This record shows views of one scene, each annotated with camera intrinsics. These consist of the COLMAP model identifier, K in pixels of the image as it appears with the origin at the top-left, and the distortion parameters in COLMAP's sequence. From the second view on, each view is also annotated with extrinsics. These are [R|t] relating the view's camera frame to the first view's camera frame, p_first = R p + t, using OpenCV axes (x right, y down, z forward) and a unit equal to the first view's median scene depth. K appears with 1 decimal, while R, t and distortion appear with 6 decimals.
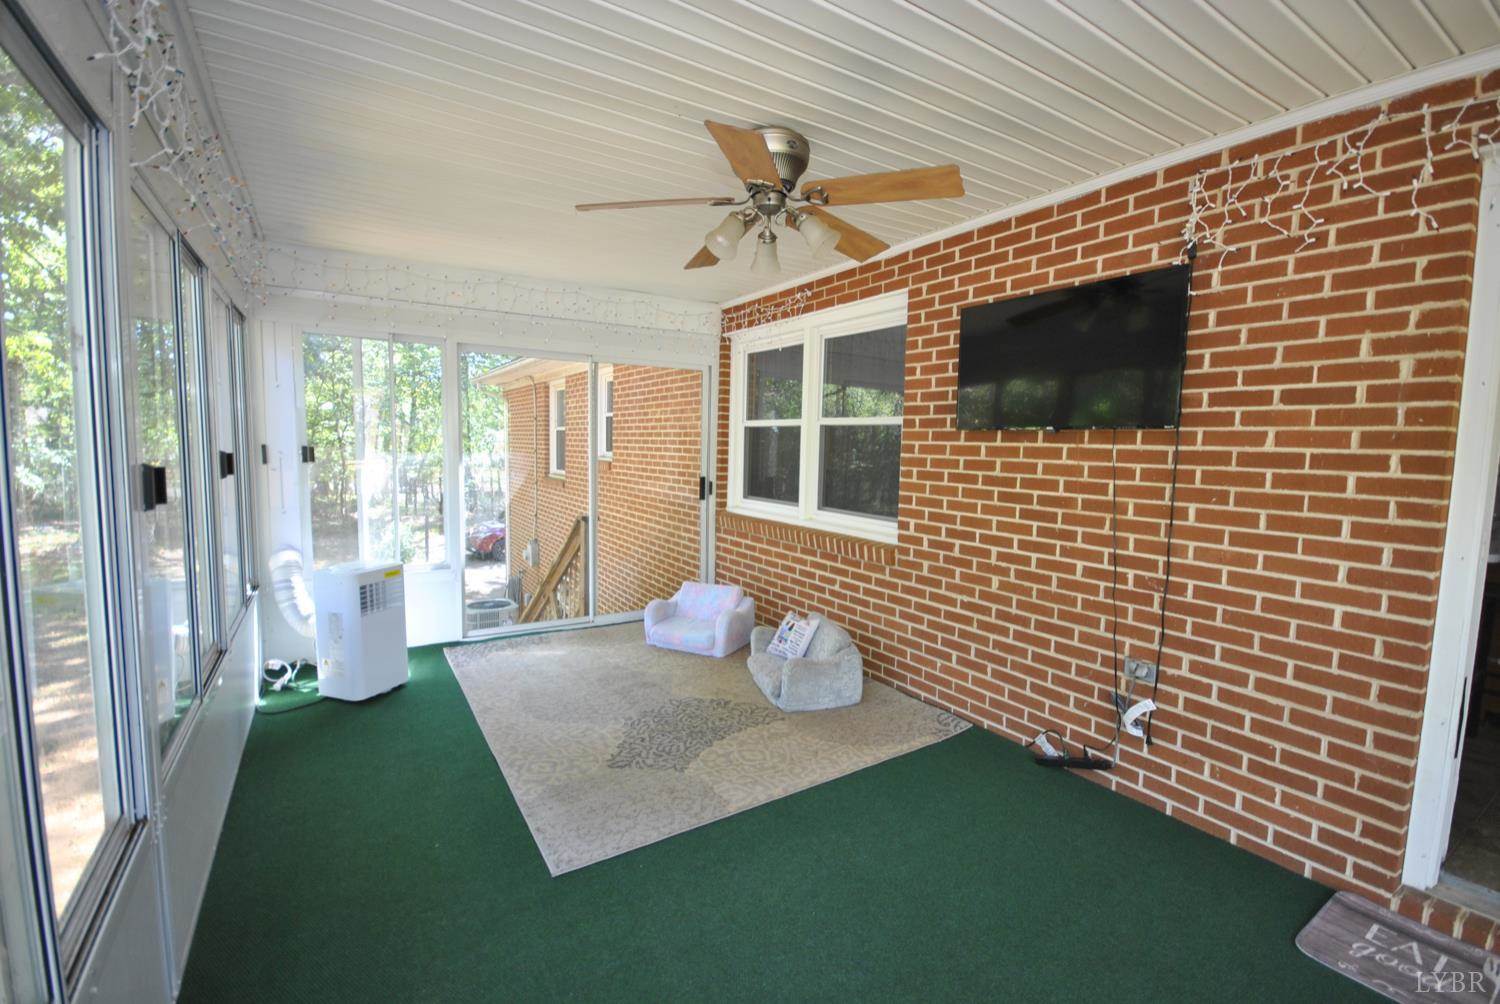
lens RADIAL K [[658.8, 0, 751.2], [0, 658.8, 503.4], [0, 0, 1]] dist [0.003706, -0.008567]
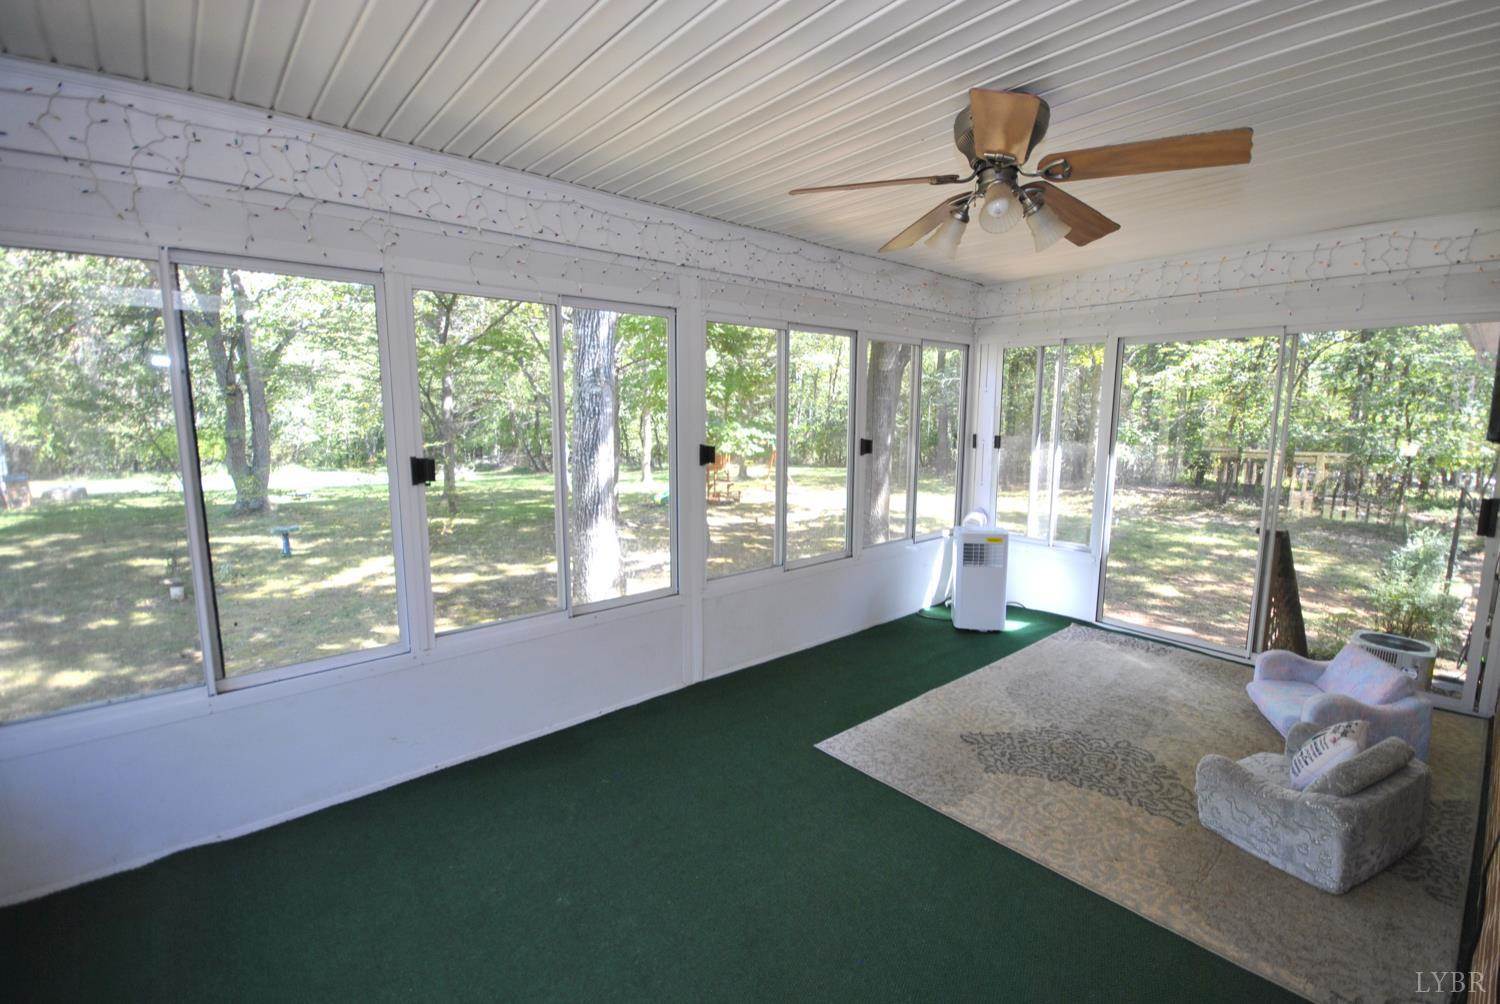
lens RADIAL K [[658.8, 0, 764.2], [0, 658.8, 496.7], [0, 0, 1]] dist [0.003706, -0.008567]
pose [[0.146619, 0.109446, -0.983120, 0.593883], [-0.091805, 0.991077, 0.096640, -0.054062], [0.984924, 0.076086, 0.155358, 0.367852]]
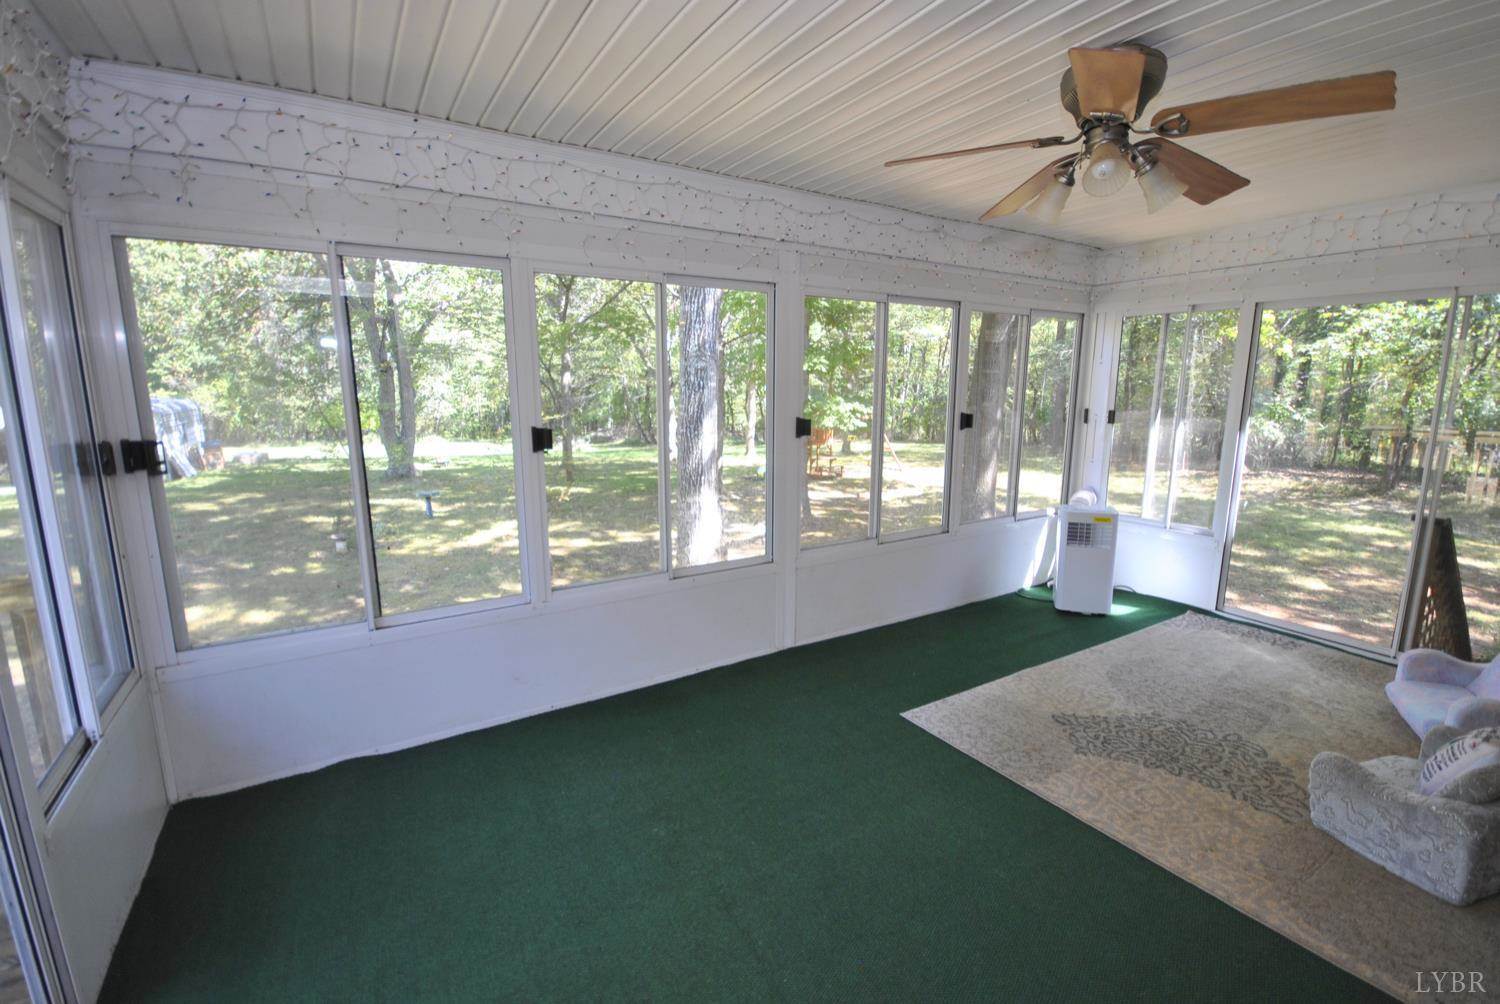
lens RADIAL K [[658.8, 0, 762.2], [0, 658.8, 496.1], [0, 0, 1]] dist [0.003706, -0.008567]
pose [[-0.013126, 0.147400, -0.988990, 0.618852], [-0.093208, 0.984588, 0.147981, -0.053137], [0.995560, 0.094124, 0.000815, 0.379423]]
